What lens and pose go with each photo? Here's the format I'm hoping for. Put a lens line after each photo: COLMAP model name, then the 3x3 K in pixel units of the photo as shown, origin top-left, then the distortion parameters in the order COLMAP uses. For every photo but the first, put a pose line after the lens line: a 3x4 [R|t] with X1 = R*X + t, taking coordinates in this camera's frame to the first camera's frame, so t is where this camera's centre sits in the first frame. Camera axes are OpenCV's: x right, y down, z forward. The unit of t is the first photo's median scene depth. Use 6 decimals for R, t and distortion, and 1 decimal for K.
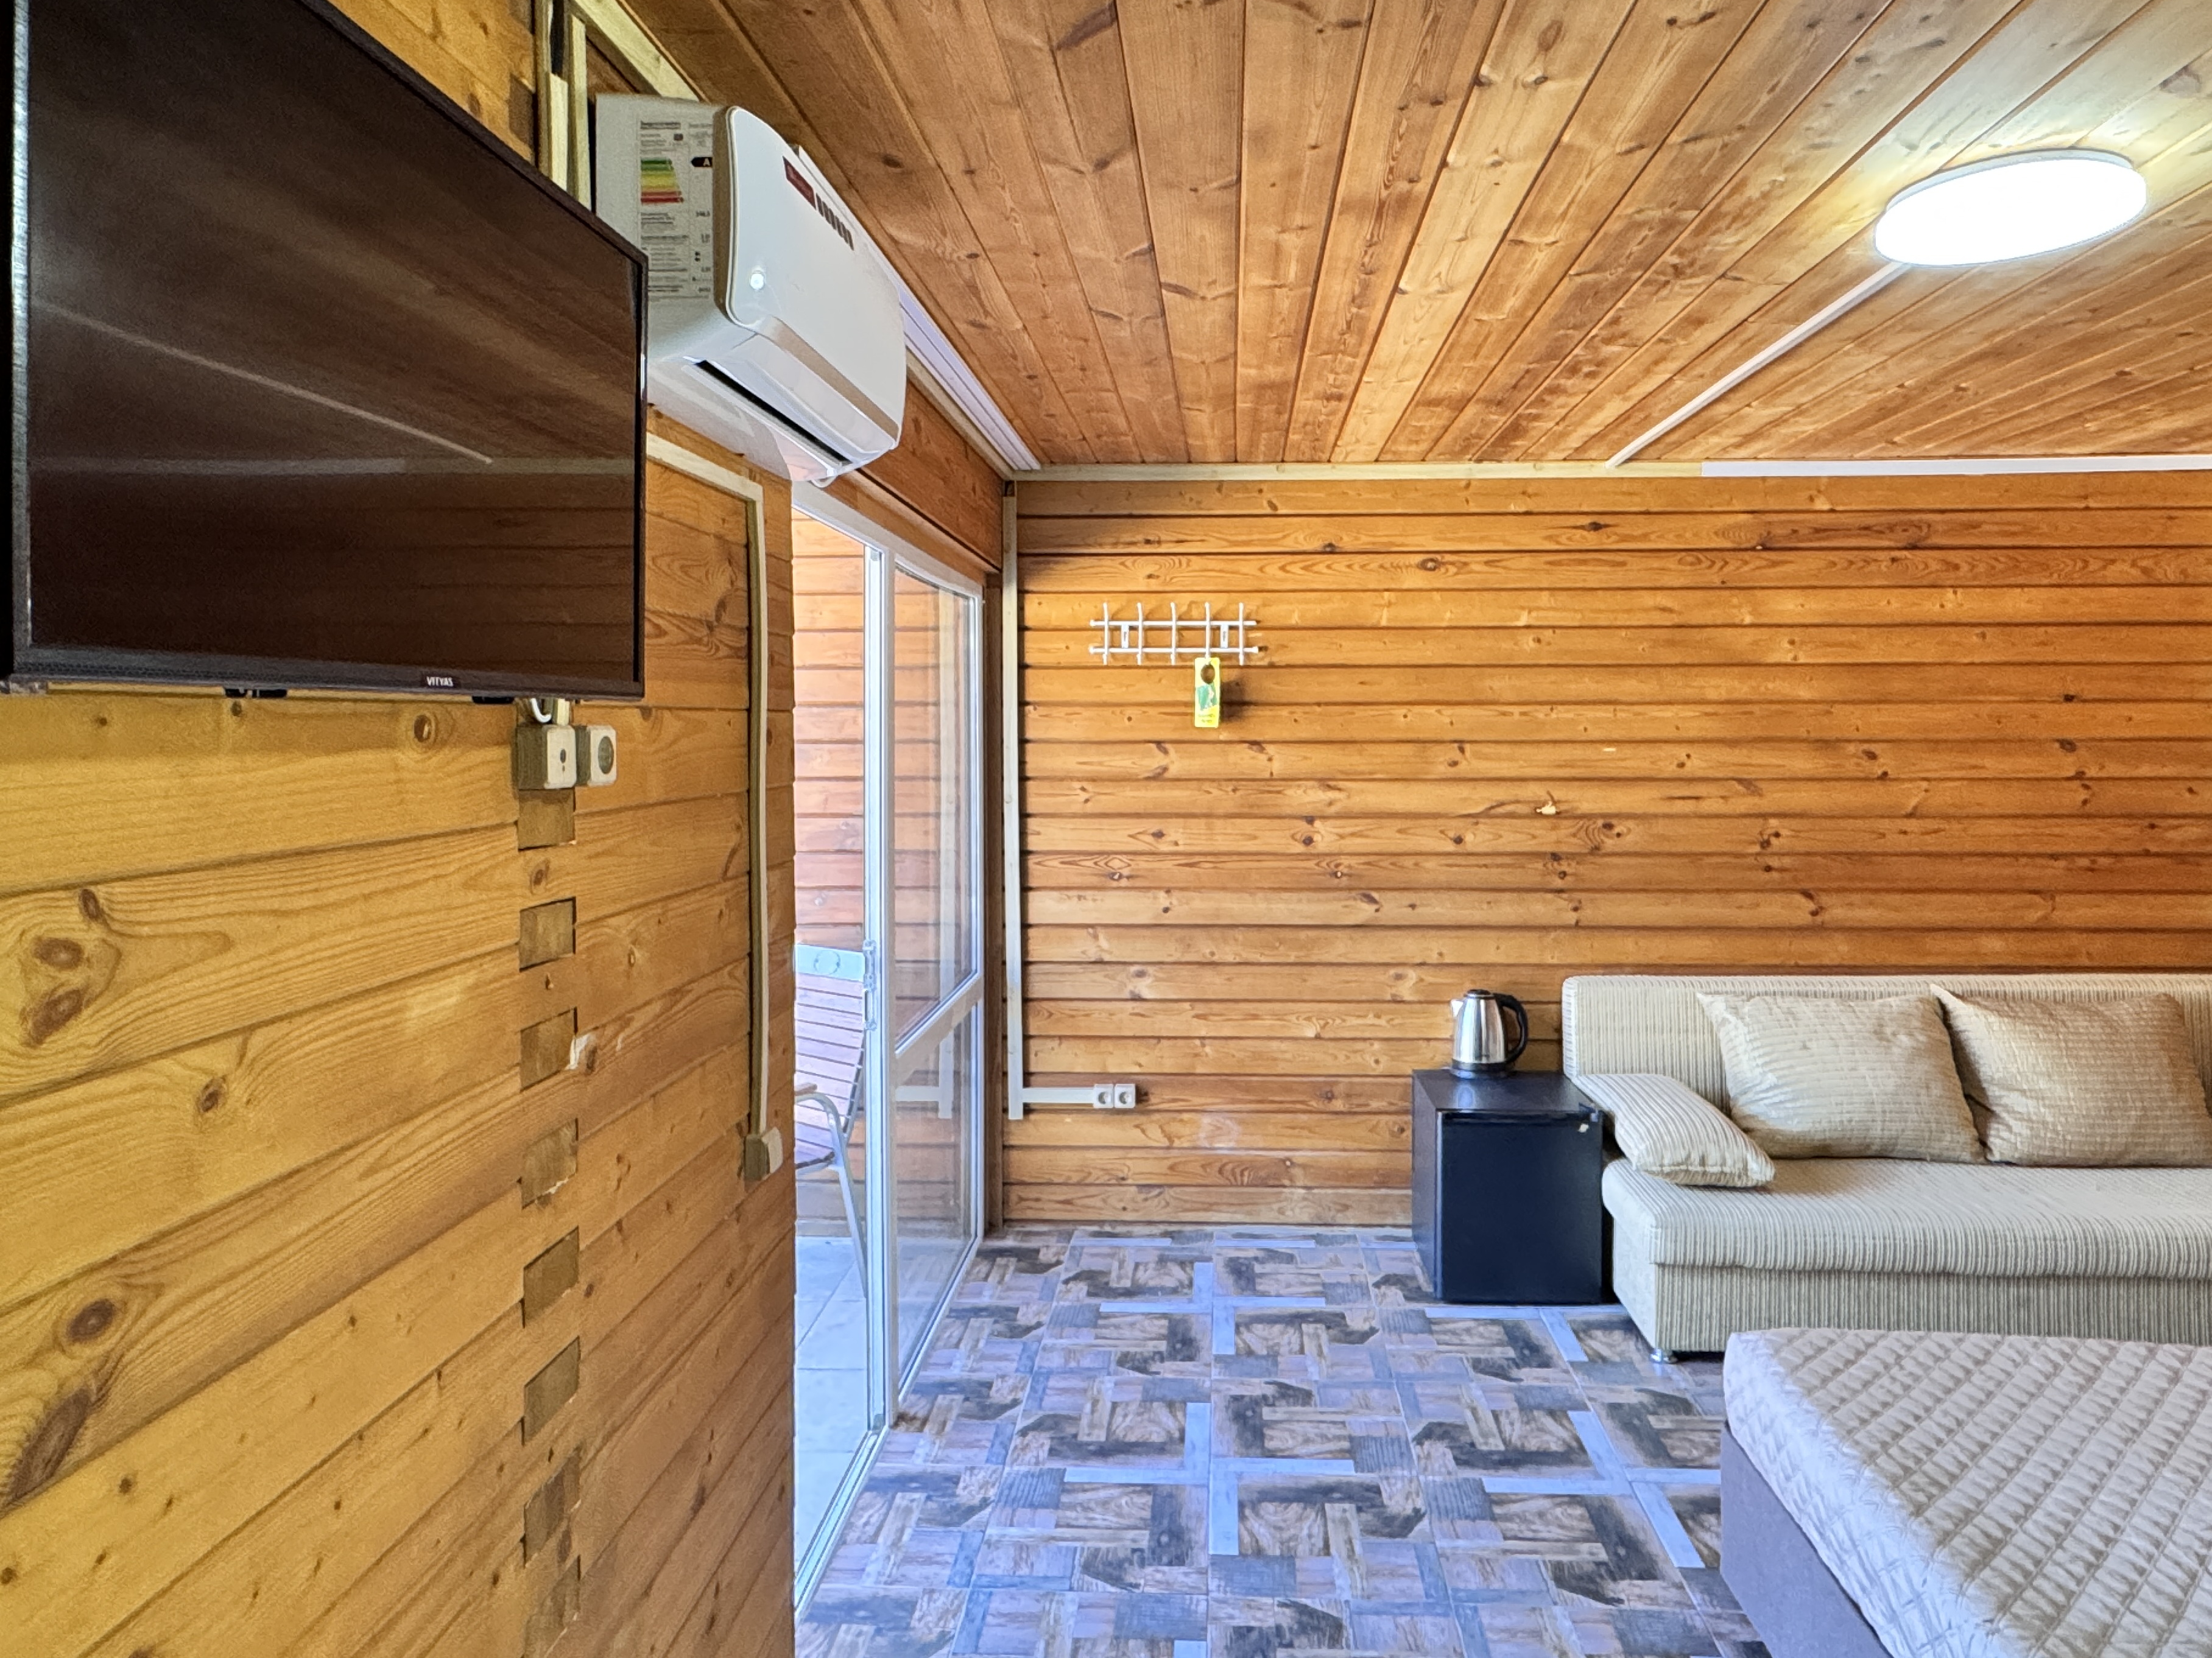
lens RADIAL K [[1447.6, 0, 1152.2], [0, 1447.6, 738.4], [0, 0, 1]] dist [-0.003297, 0.000734]
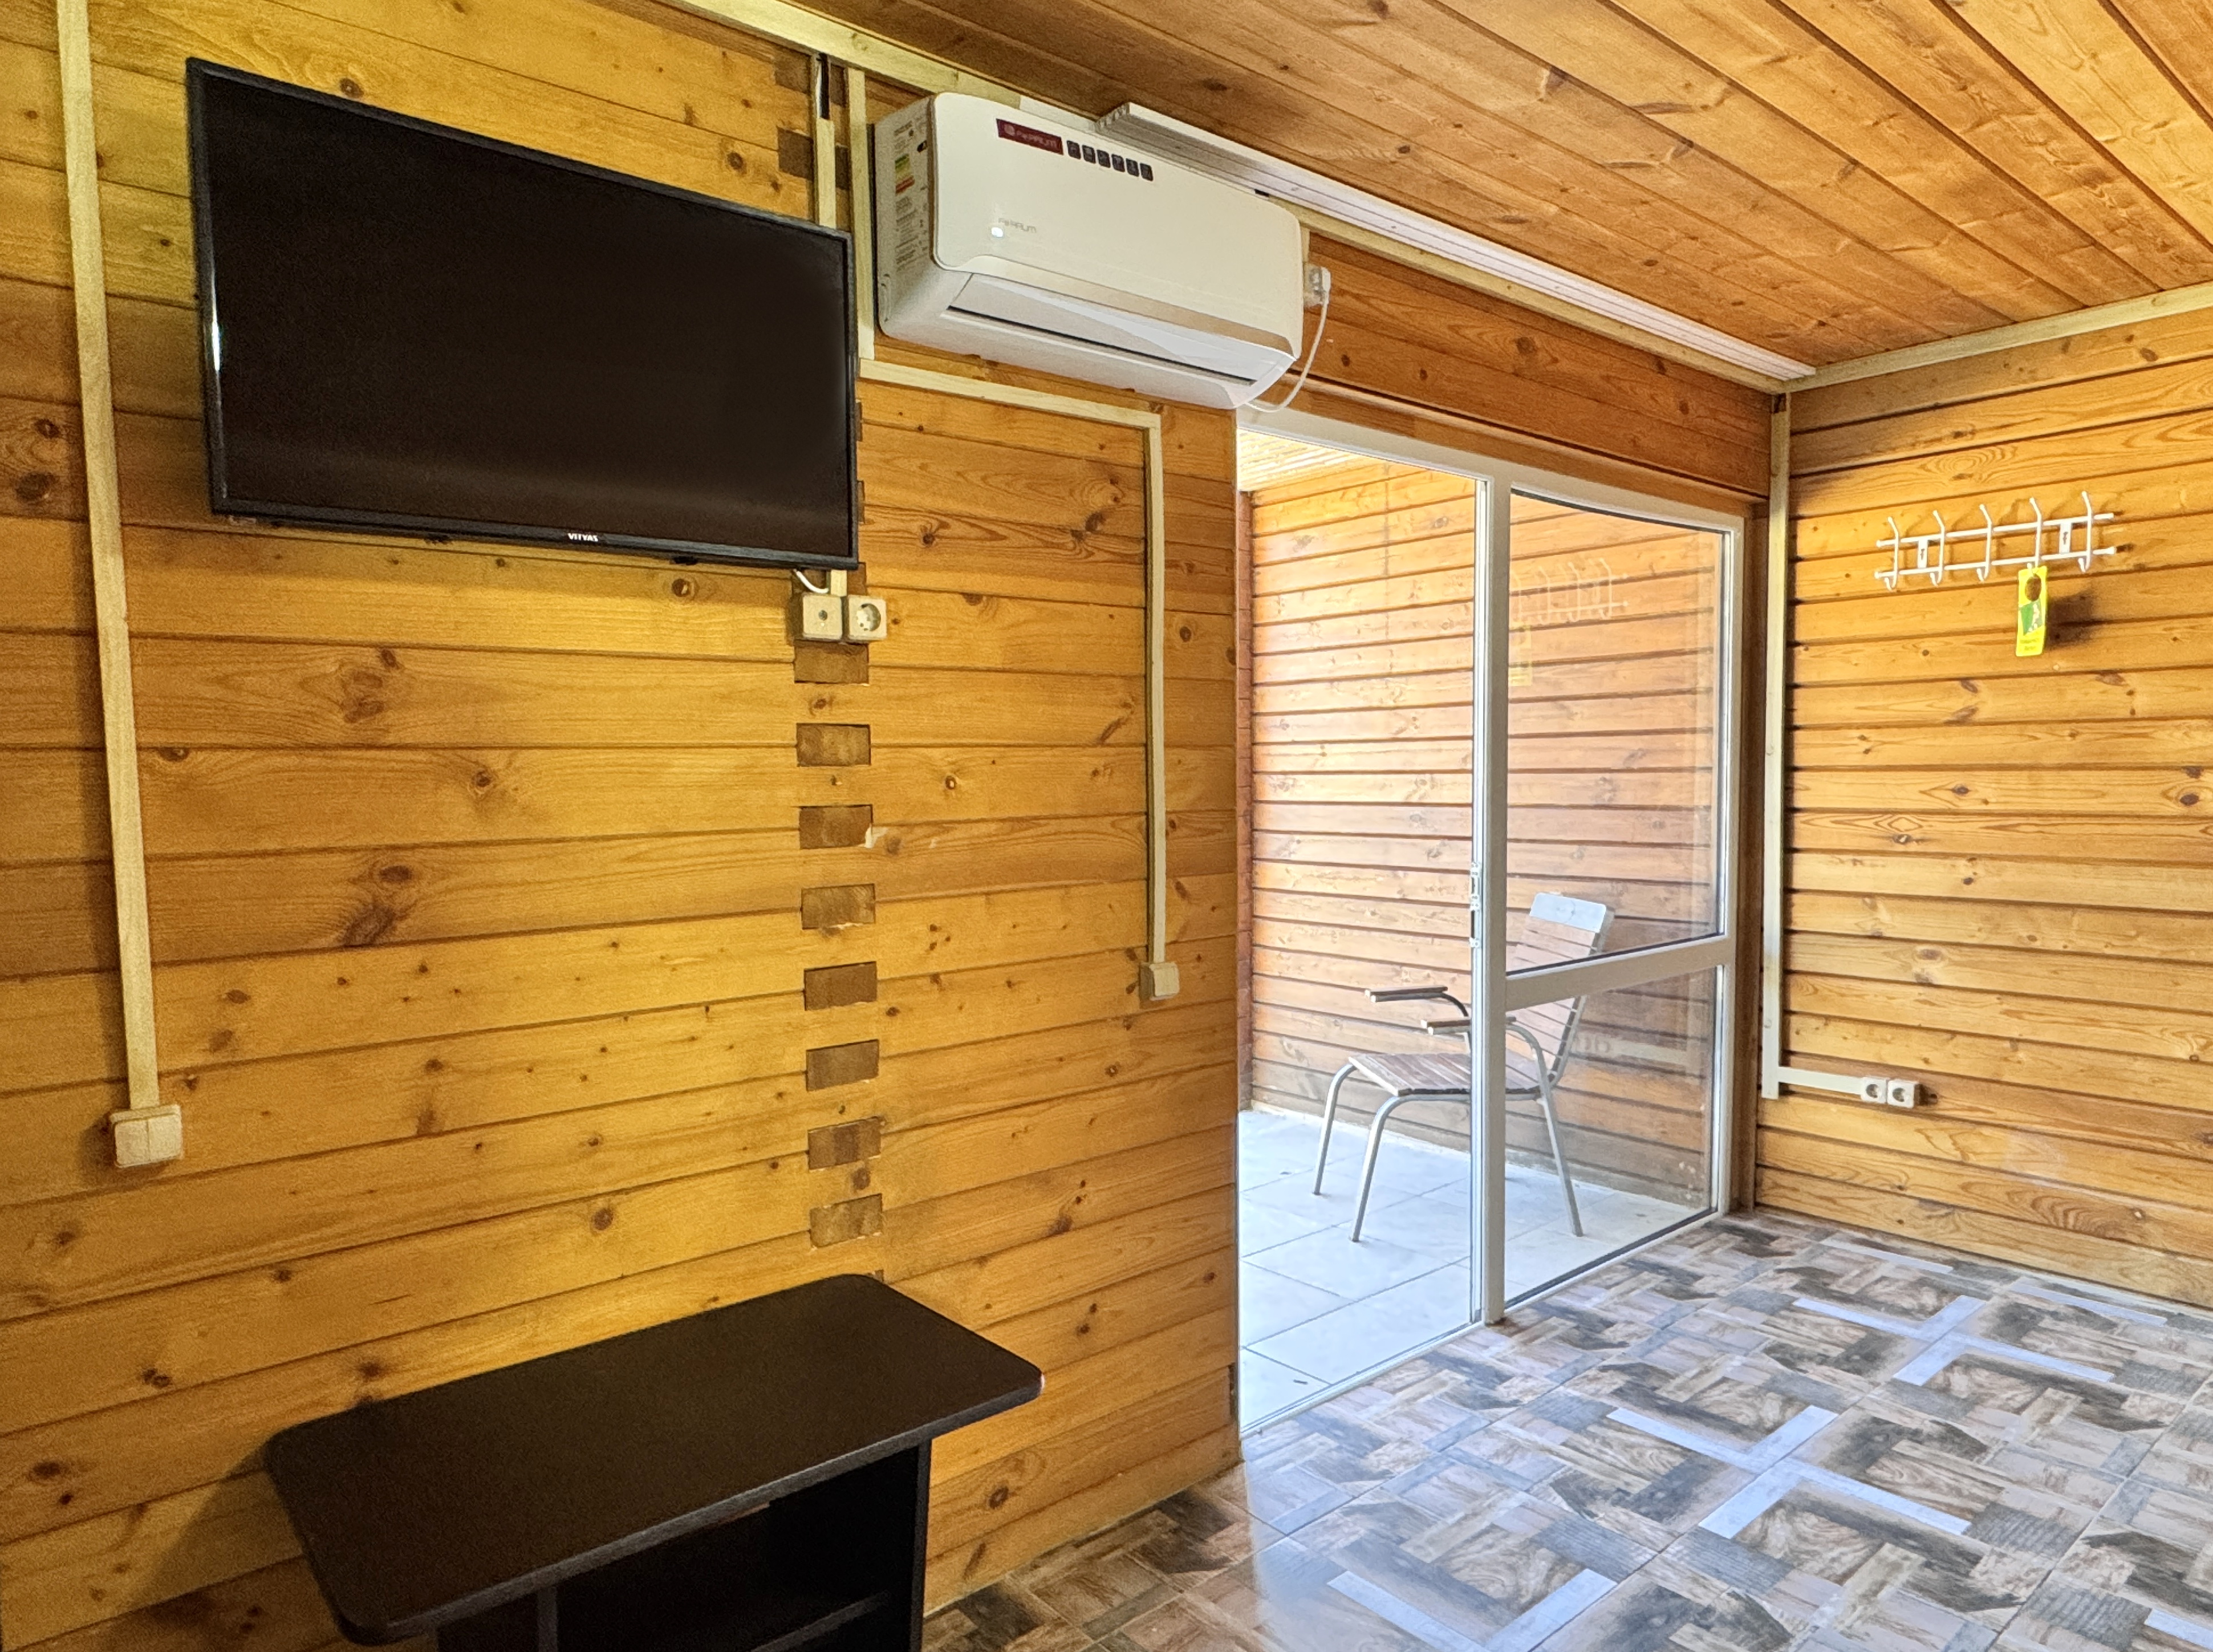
lens RADIAL K [[1354.6, 0, 1048.4], [0, 1354.6, 860.9], [0, 0, 1]] dist [-0.003614, 0.001383]
pose [[0.664613, 0.044511, -0.745861, 0.242745], [0.005112, 0.997930, 0.064109, 0.055439], [0.747170, -0.046421, 0.663009, 0.091859]]
